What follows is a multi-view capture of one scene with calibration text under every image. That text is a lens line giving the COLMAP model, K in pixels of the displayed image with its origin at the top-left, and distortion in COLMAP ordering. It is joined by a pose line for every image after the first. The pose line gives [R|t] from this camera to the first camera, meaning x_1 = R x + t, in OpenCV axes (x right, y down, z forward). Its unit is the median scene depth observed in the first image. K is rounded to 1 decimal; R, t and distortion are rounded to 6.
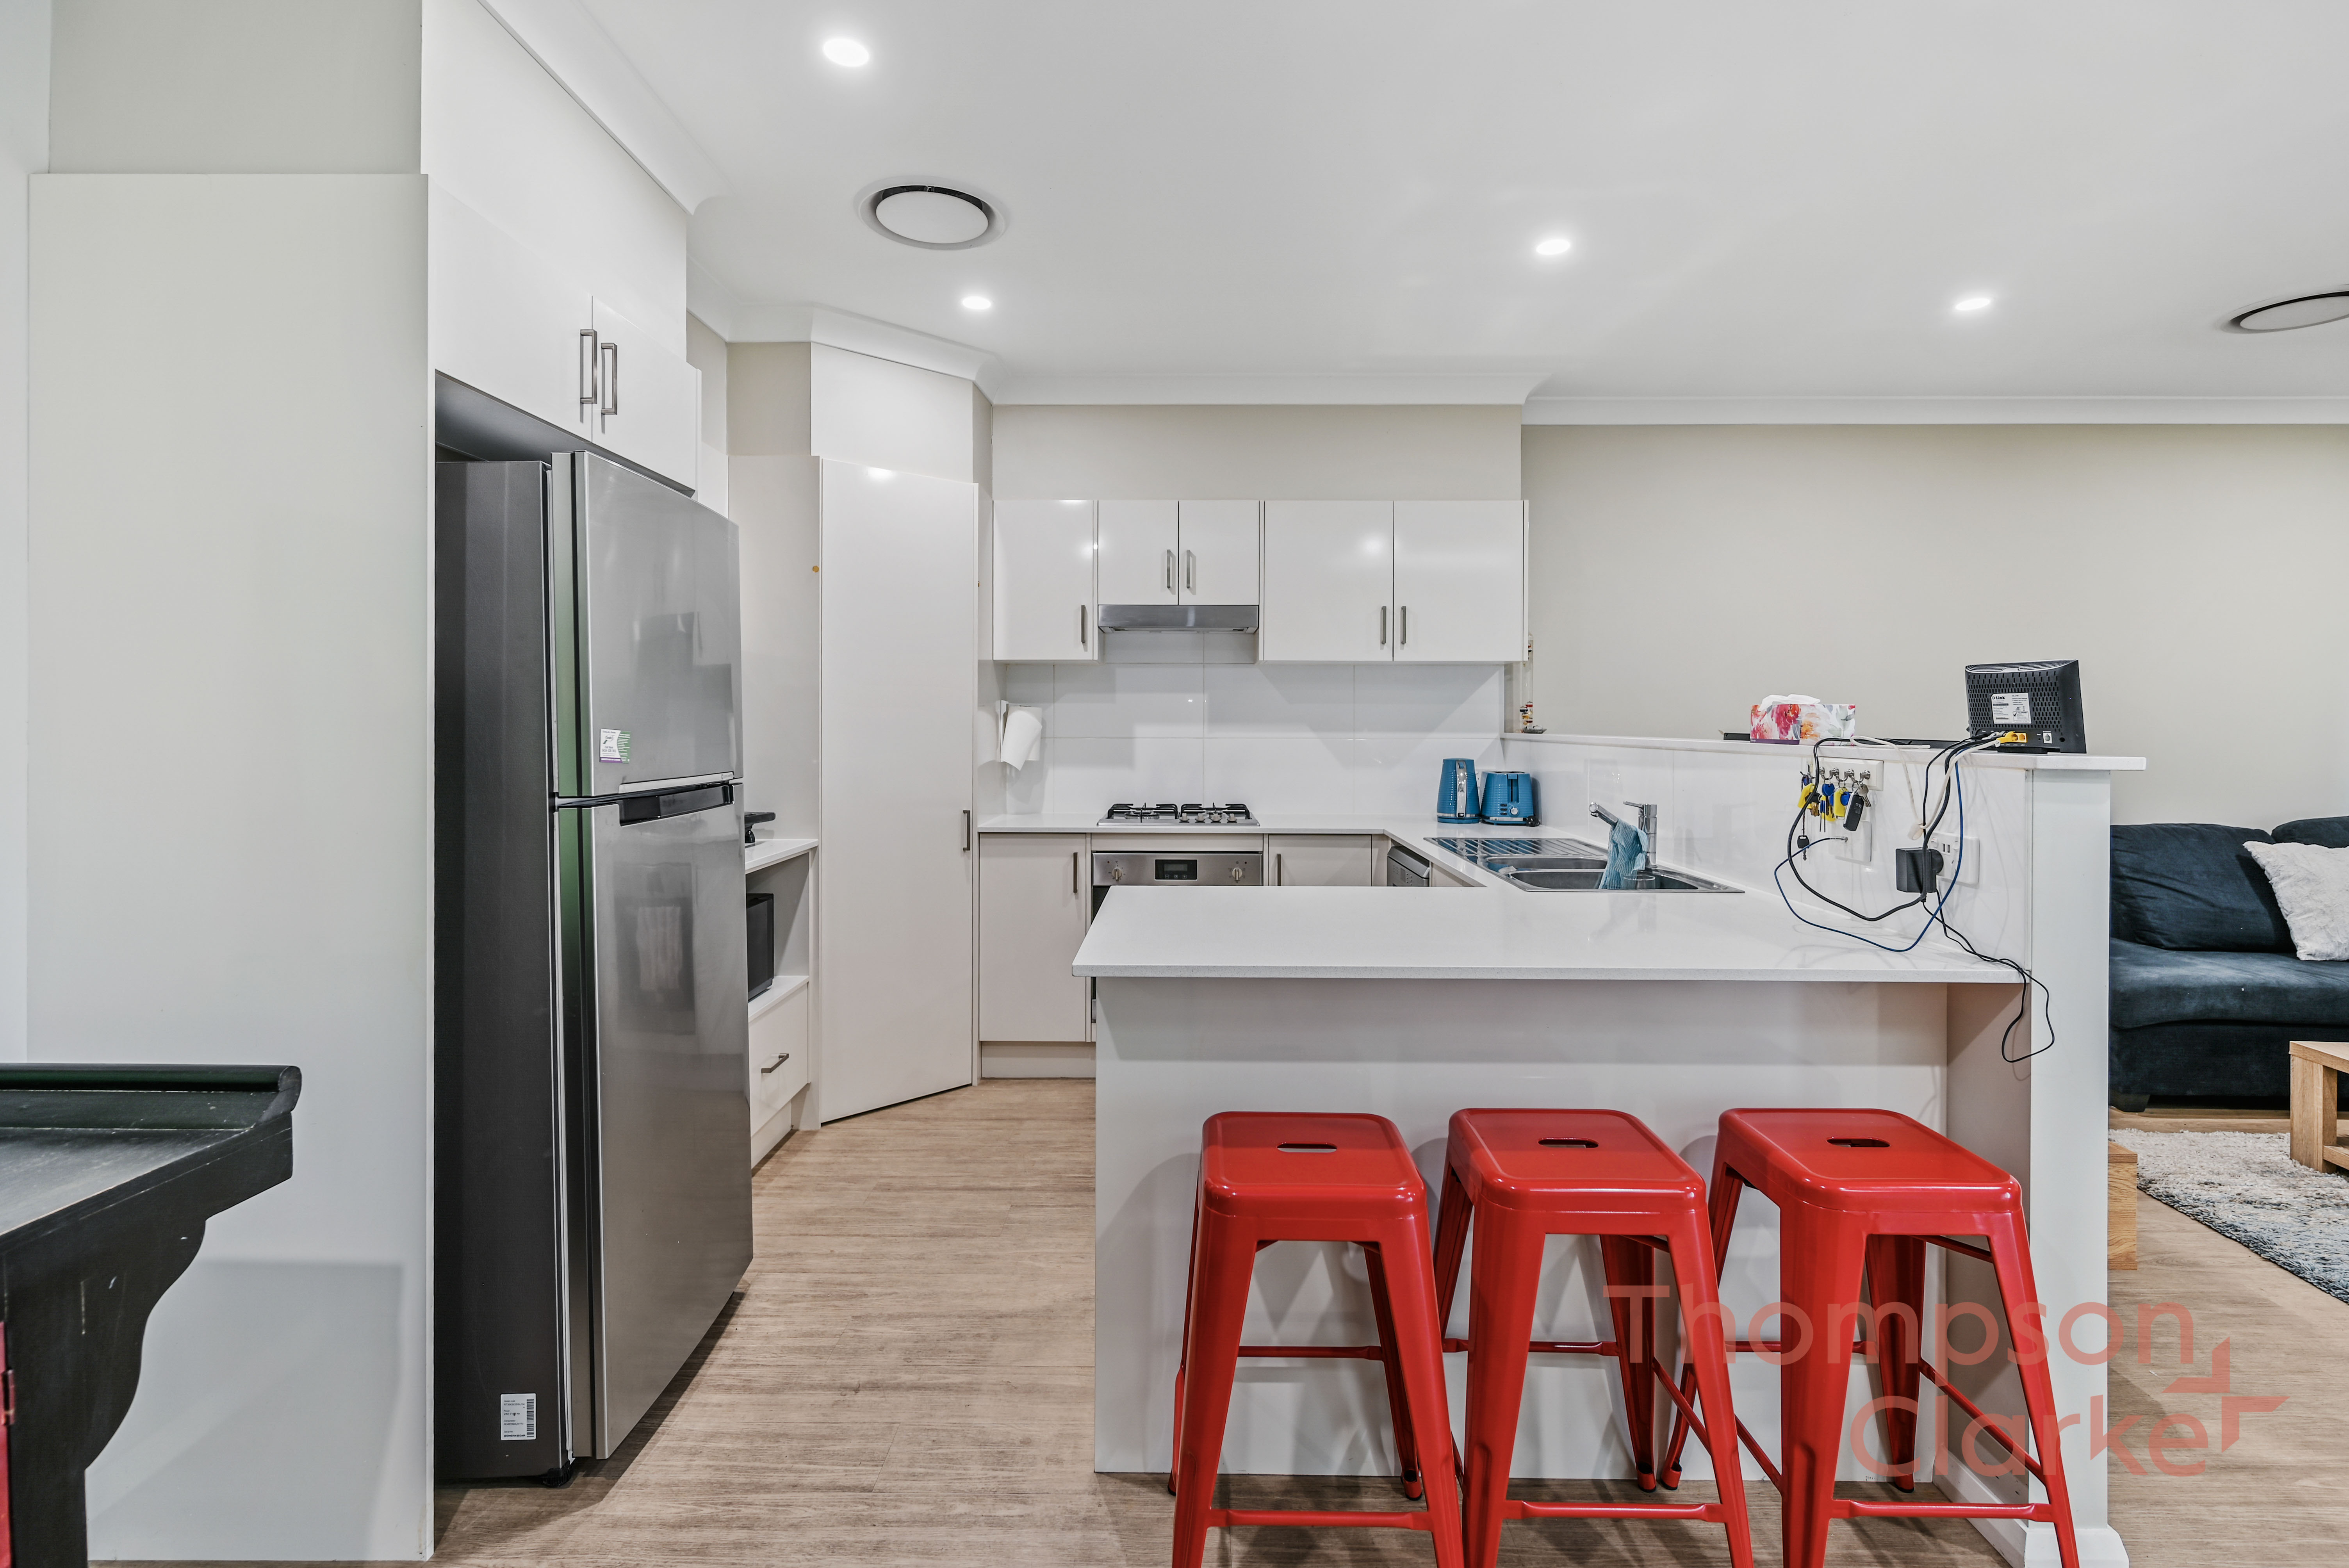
lens RADIAL K [[1096.3, 0, 1187.7], [0, 1096.3, 726.8], [0, 0, 1]] dist [0.002387, 0.000038]
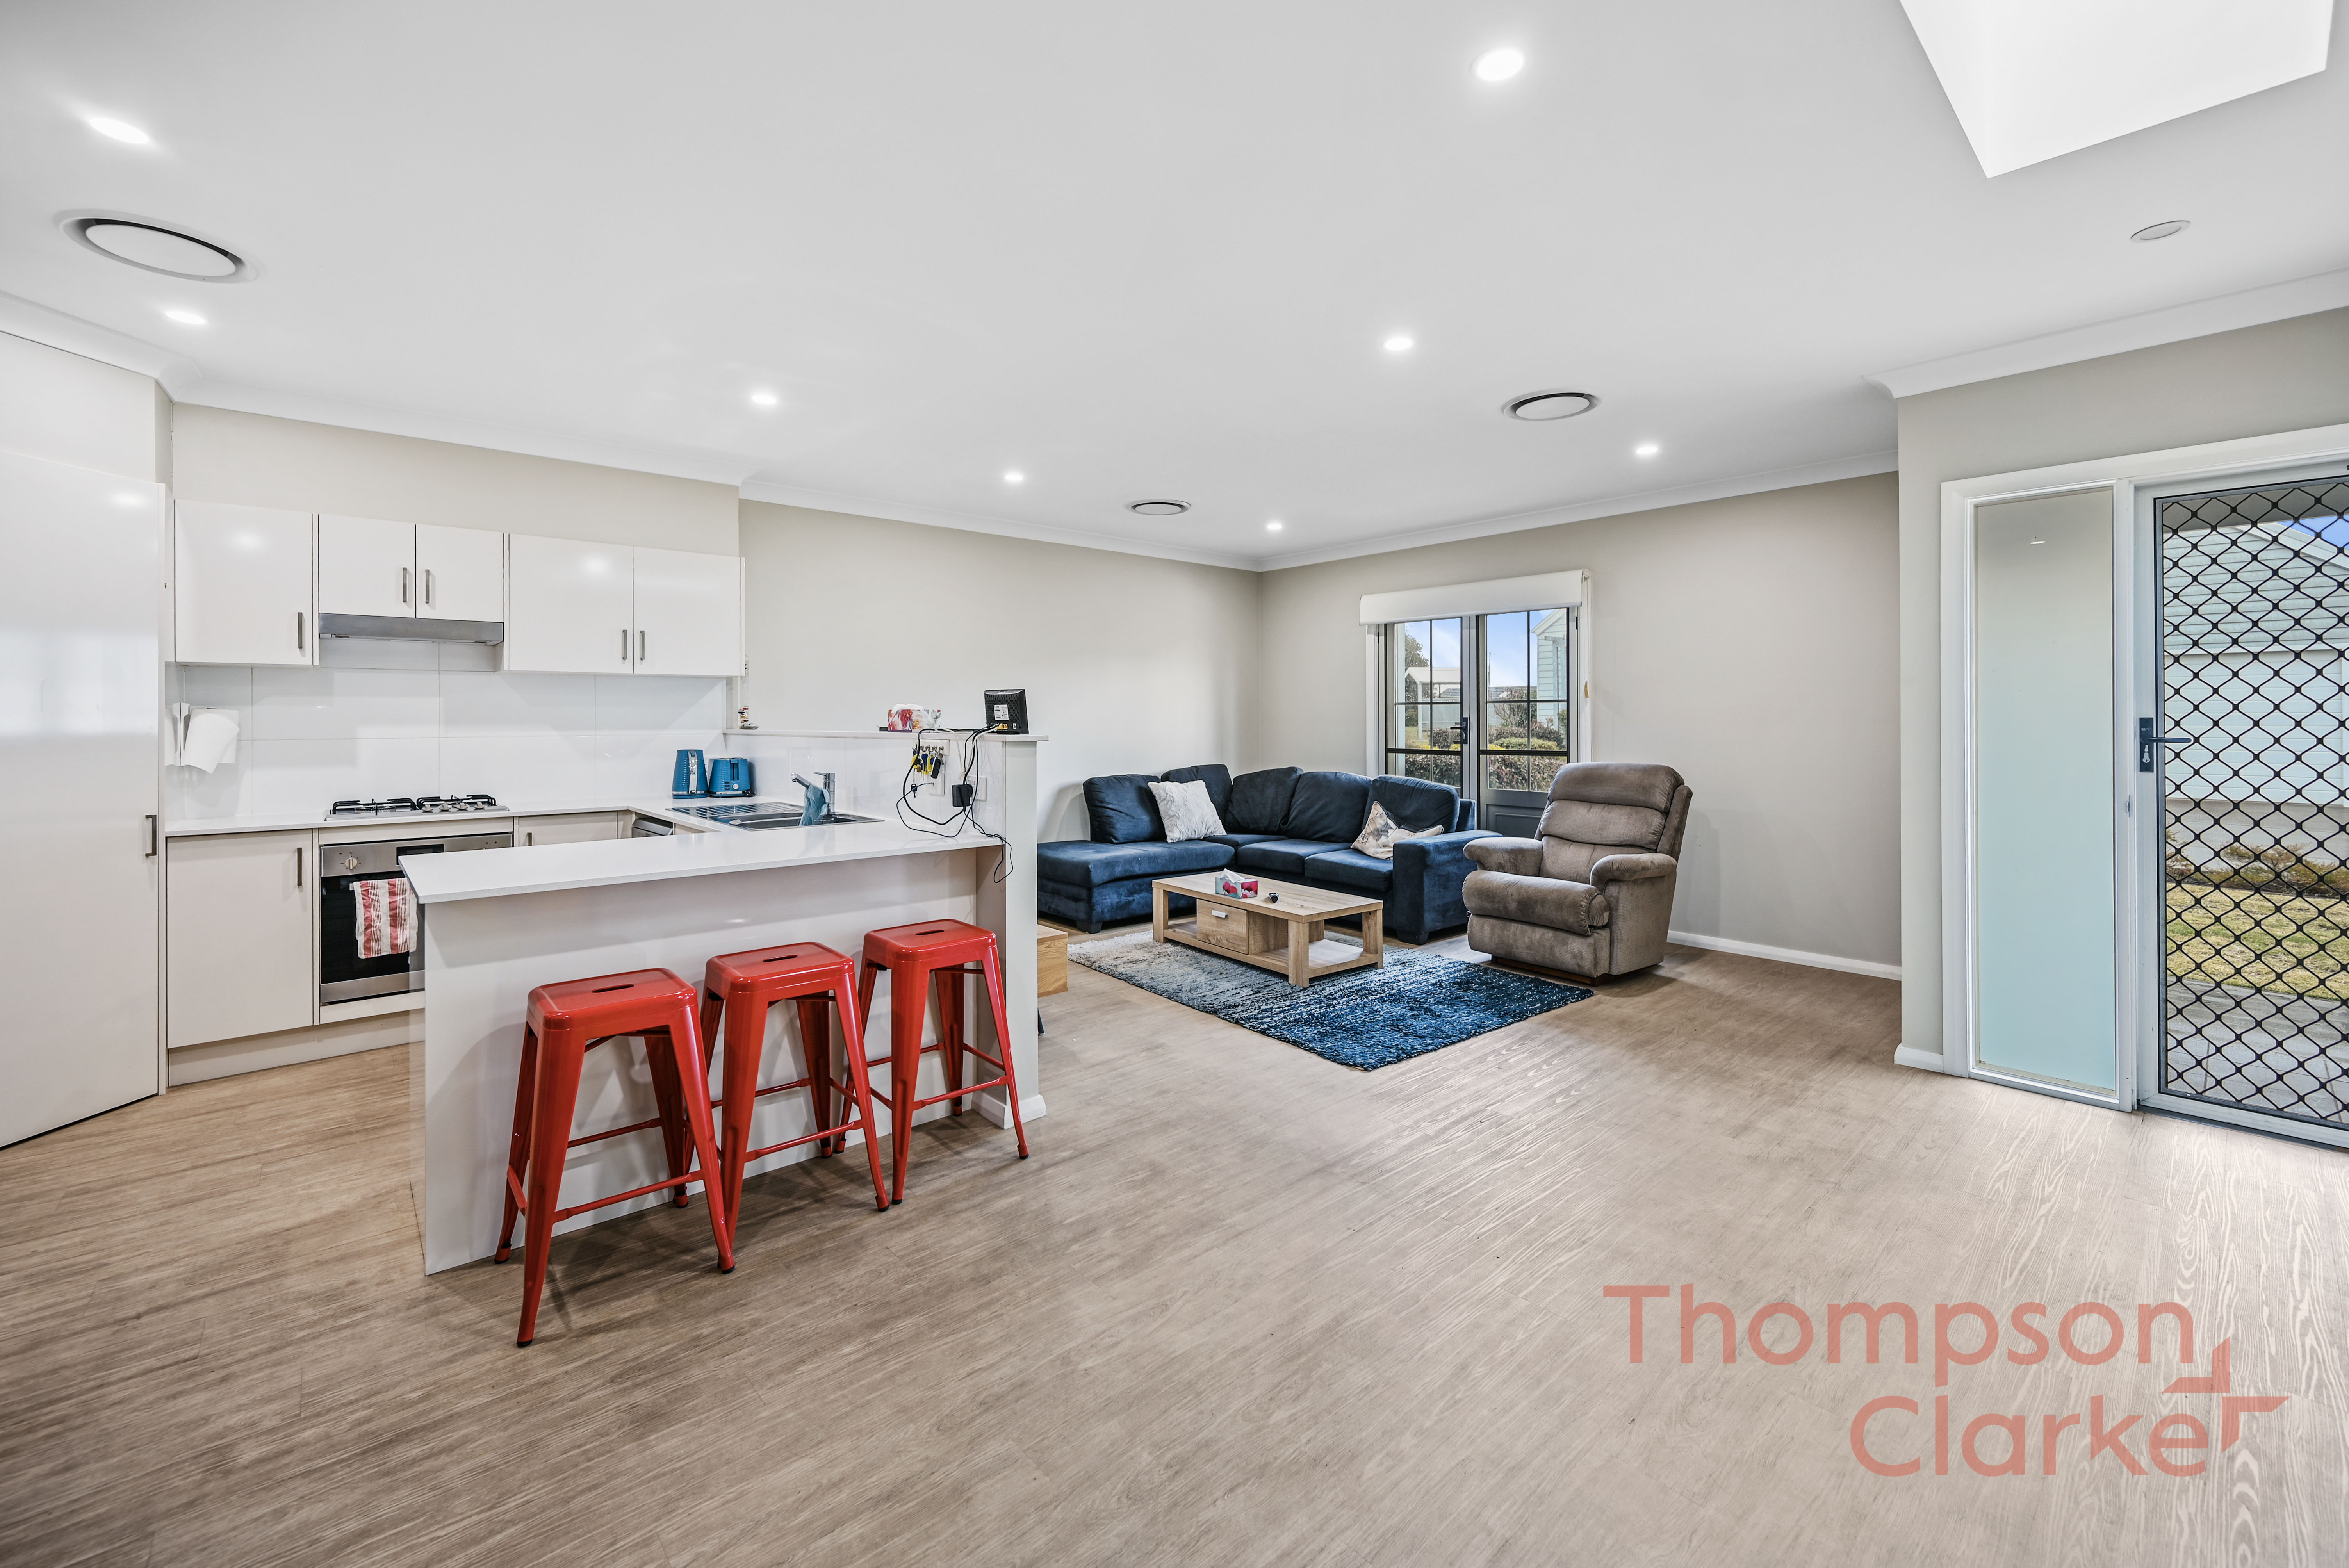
lens RADIAL K [[960.0, 0, 1180.5], [0, 960.0, 710.8], [0, 0, 1]] dist [-0.004729, 0.000335]
pose [[0.740881, -0.000286, 0.671636, -0.134071], [0.010039, 0.999893, -0.010648, 0.001833], [-0.671561, 0.014632, 0.740805, -0.367610]]
